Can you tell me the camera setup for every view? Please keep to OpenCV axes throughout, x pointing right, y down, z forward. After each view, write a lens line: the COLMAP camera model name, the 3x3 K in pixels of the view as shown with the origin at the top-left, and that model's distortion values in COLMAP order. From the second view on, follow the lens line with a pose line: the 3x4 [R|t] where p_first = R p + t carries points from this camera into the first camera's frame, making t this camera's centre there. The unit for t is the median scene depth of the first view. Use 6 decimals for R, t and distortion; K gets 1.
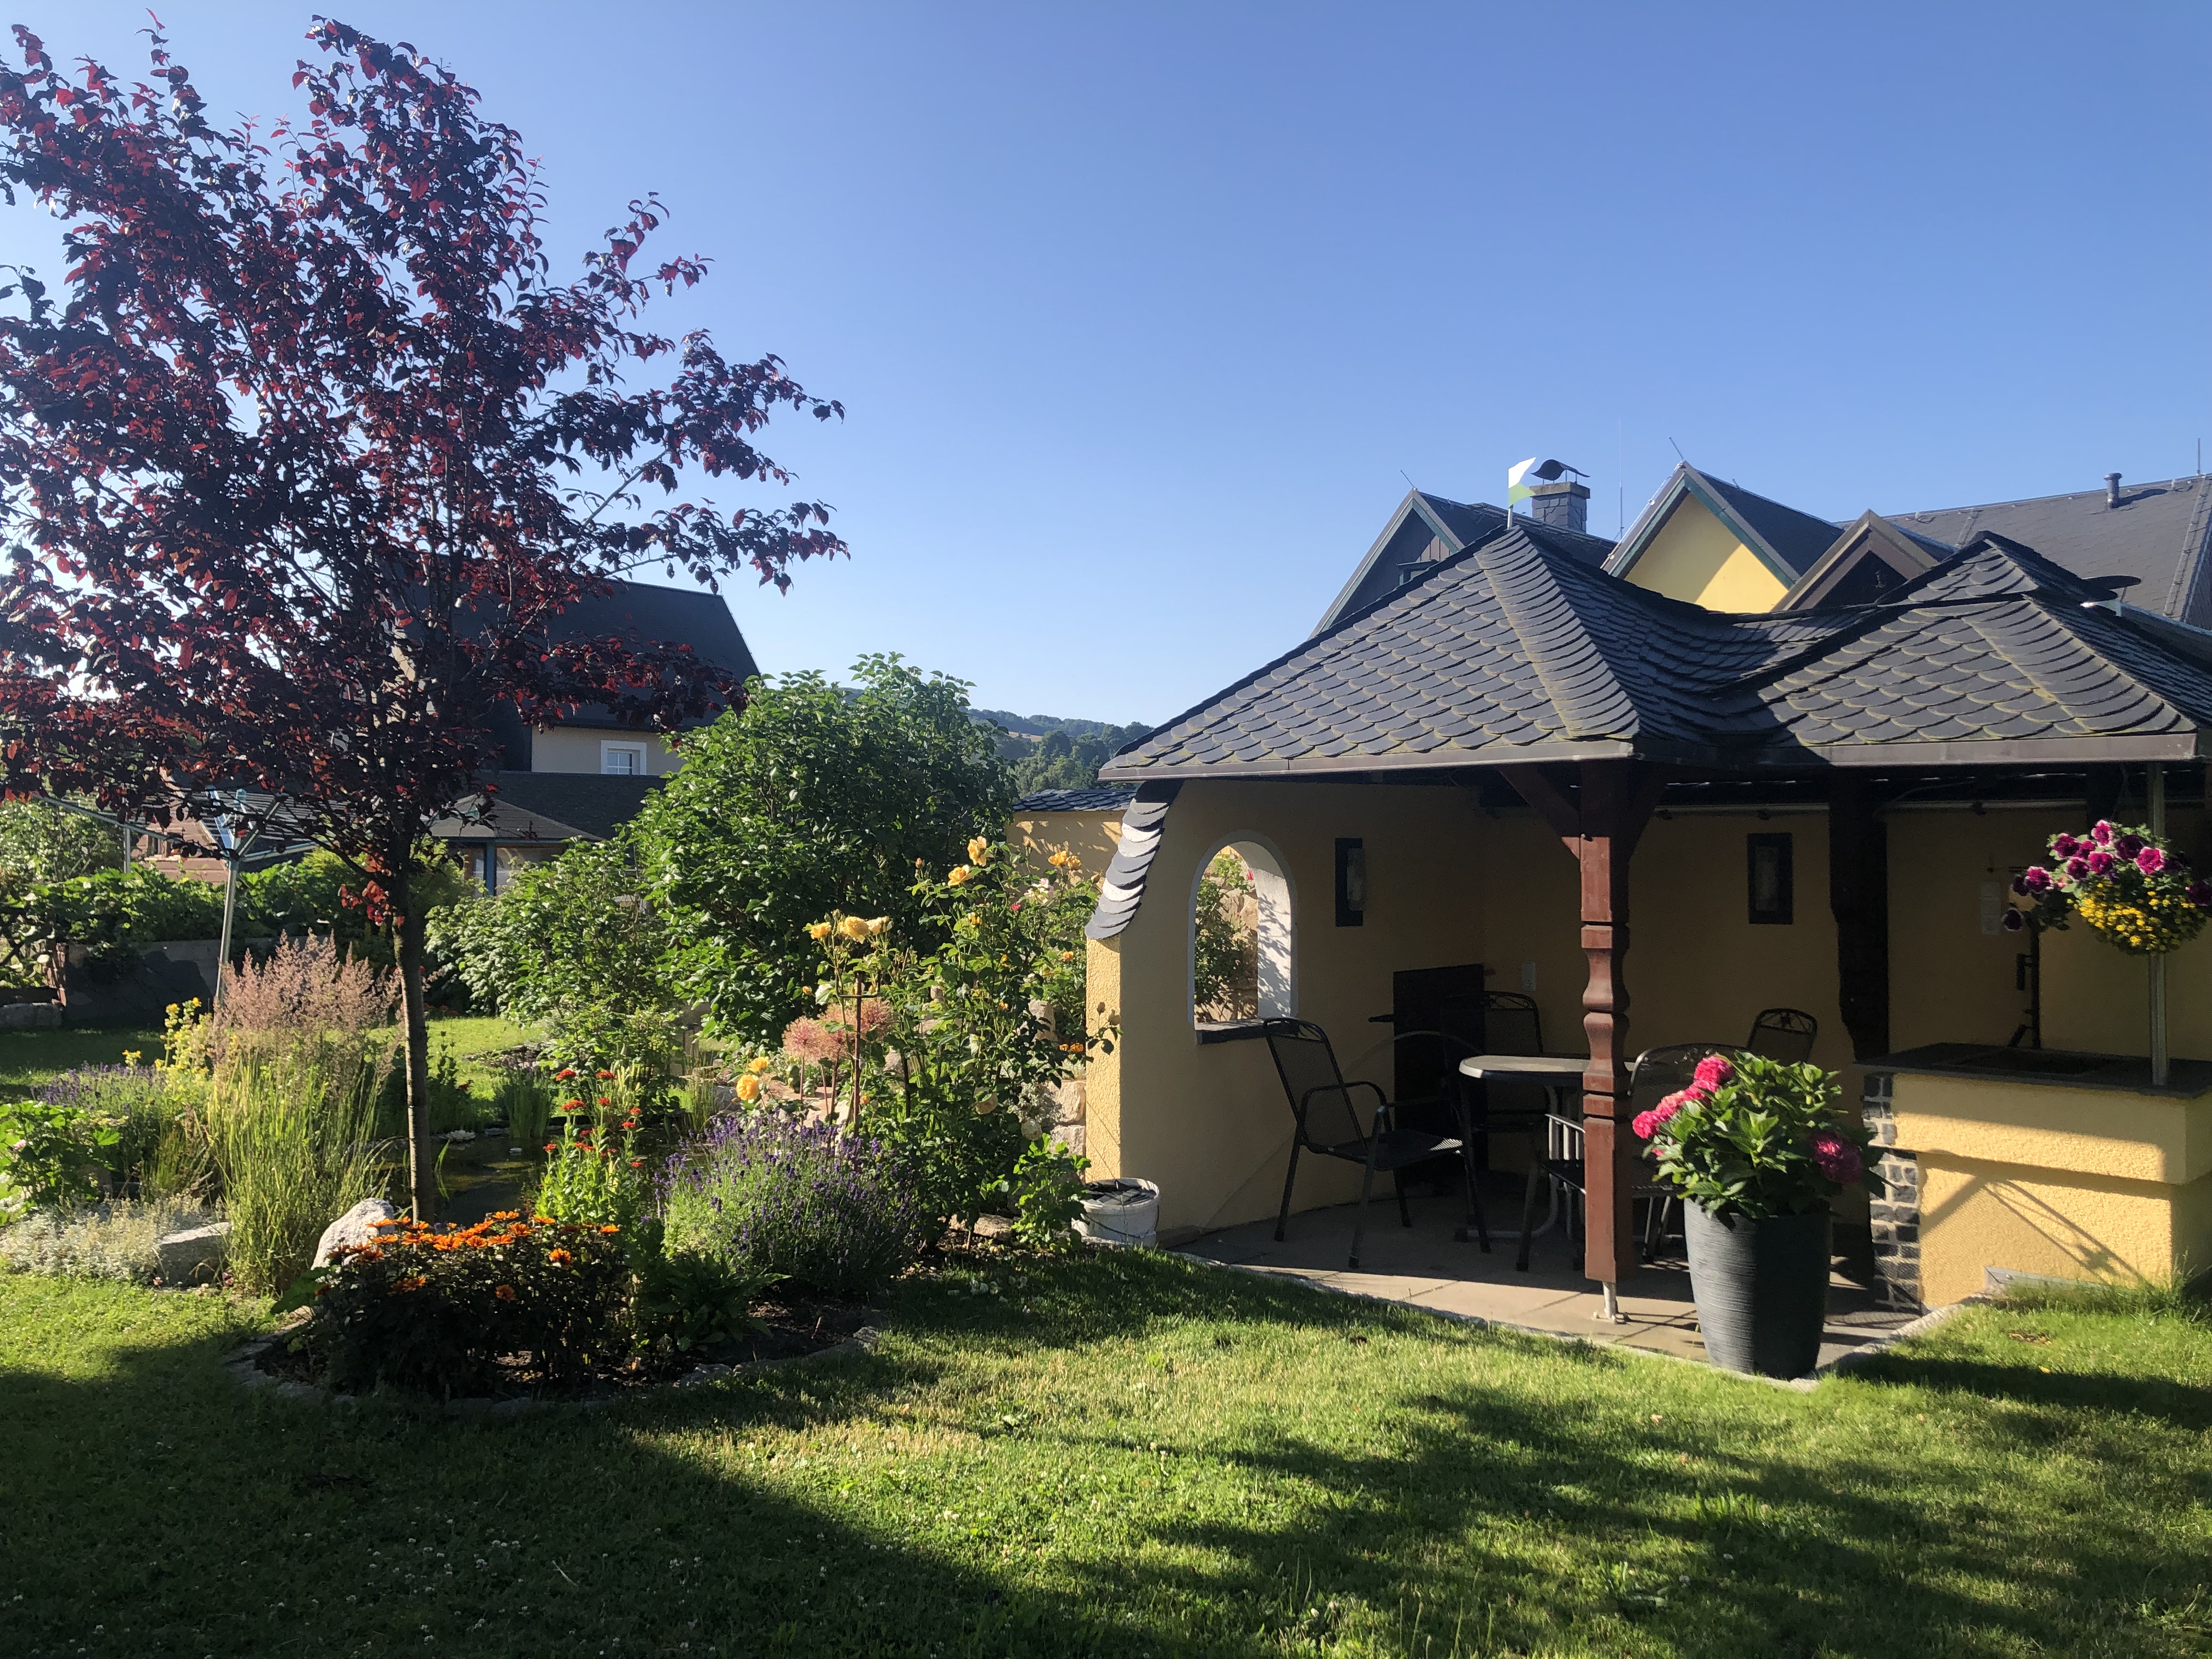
lens RADIAL K [[1781.9, 0, 1113.3], [0, 1781.9, 824.0], [0, 0, 1]] dist [0.034232, -0.000543]
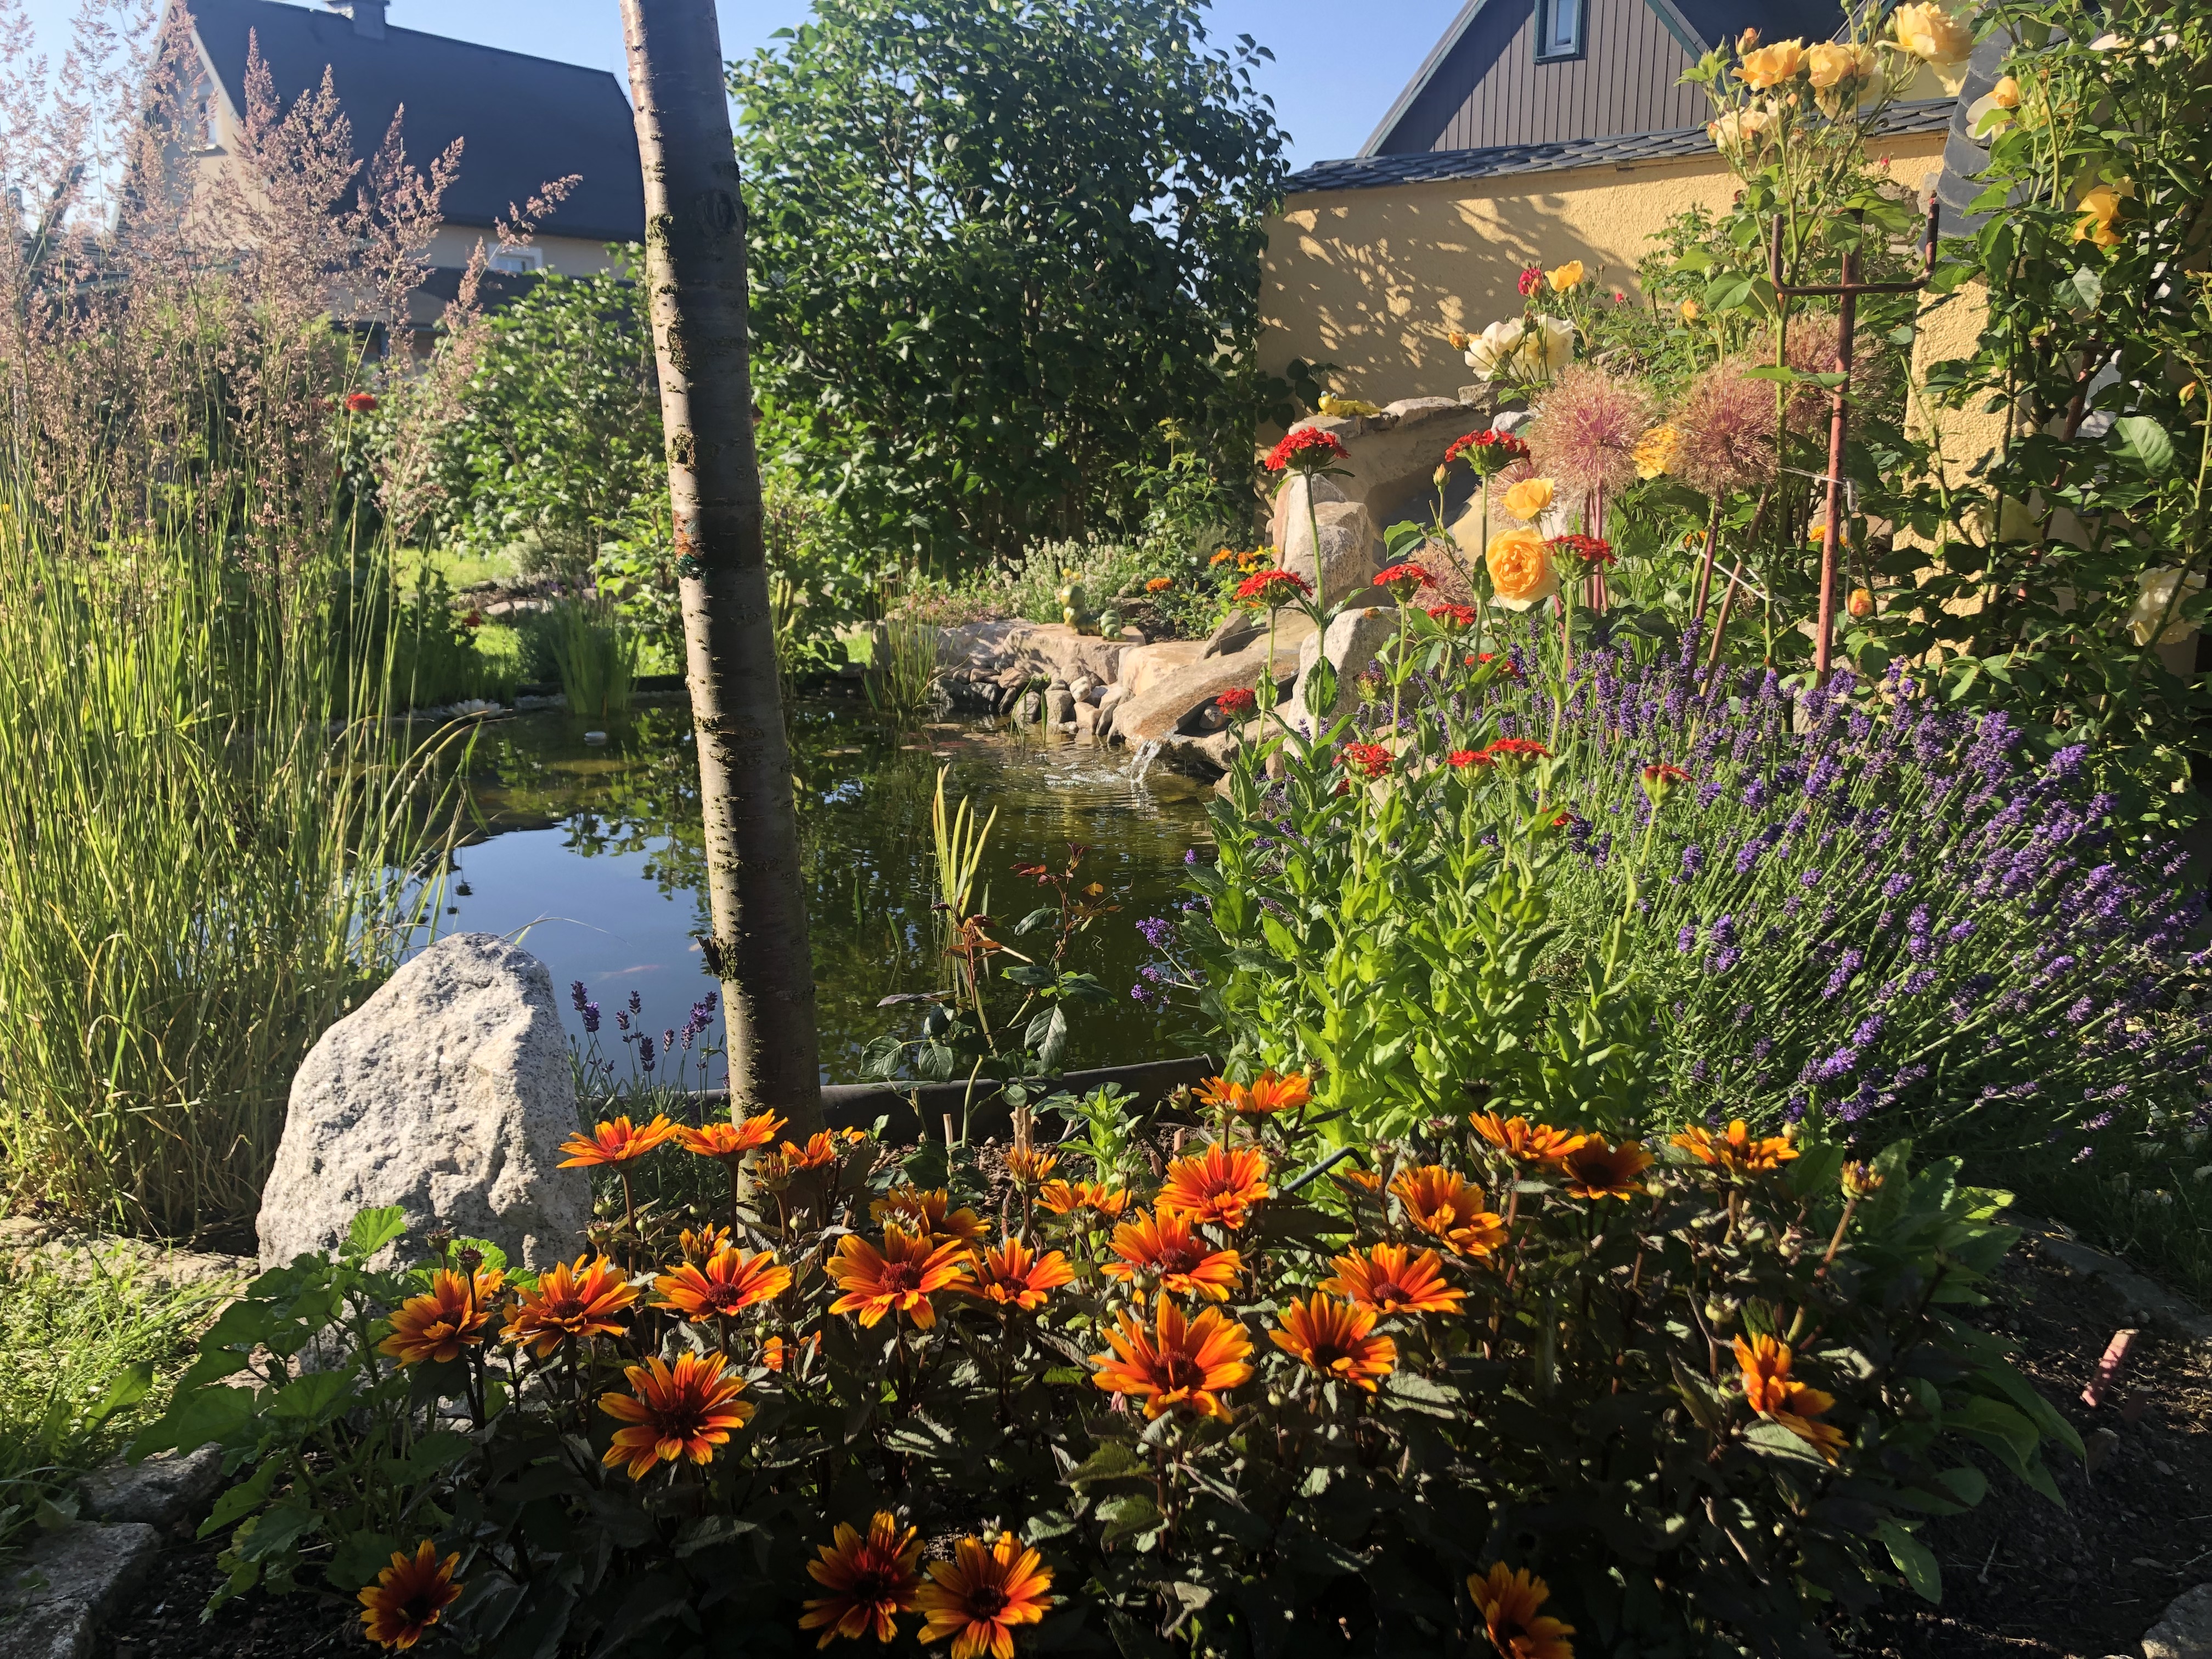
lens RADIAL K [[1781.9, 0, 1104.6], [0, 1781.9, 841.4], [0, 0, 1]] dist [0.034232, -0.000543]
pose [[0.998467, -0.007962, 0.054767, -0.155425], [-0.005643, 0.969793, 0.243865, 0.060383], [-0.055055, -0.243800, 0.968261, 0.345099]]
